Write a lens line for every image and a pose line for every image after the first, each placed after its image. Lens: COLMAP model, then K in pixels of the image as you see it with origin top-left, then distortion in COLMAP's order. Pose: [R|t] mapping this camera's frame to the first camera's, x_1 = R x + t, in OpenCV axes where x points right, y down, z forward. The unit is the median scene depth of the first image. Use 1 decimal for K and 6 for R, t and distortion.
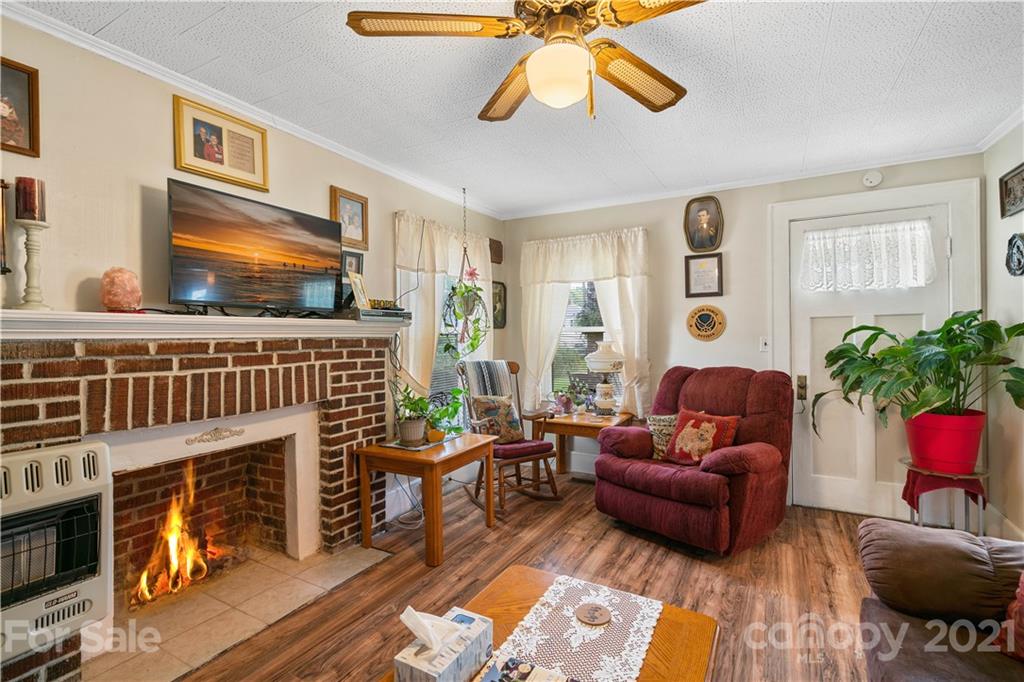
lens RADIAL K [[468.5, 0, 512.2], [0, 468.5, 336.4], [0, 0, 1]] dist [-0.006769, 0.004326]
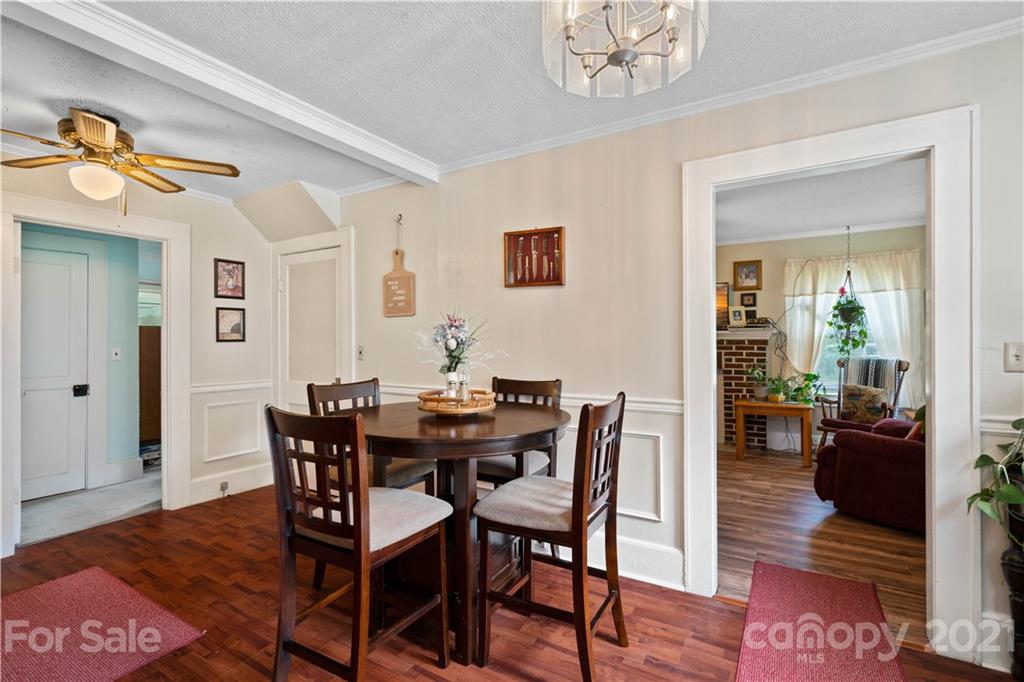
lens RADIAL K [[468.5, 0, 512.2], [0, 468.5, 336.4], [0, 0, 1]] dist [-0.006769, 0.004326]
pose [[-0.035730, -0.003885, -0.999354, 1.685923], [0.002789, 0.999988, -0.003987, -0.004302], [0.999358, -0.002930, -0.035719, 0.142685]]
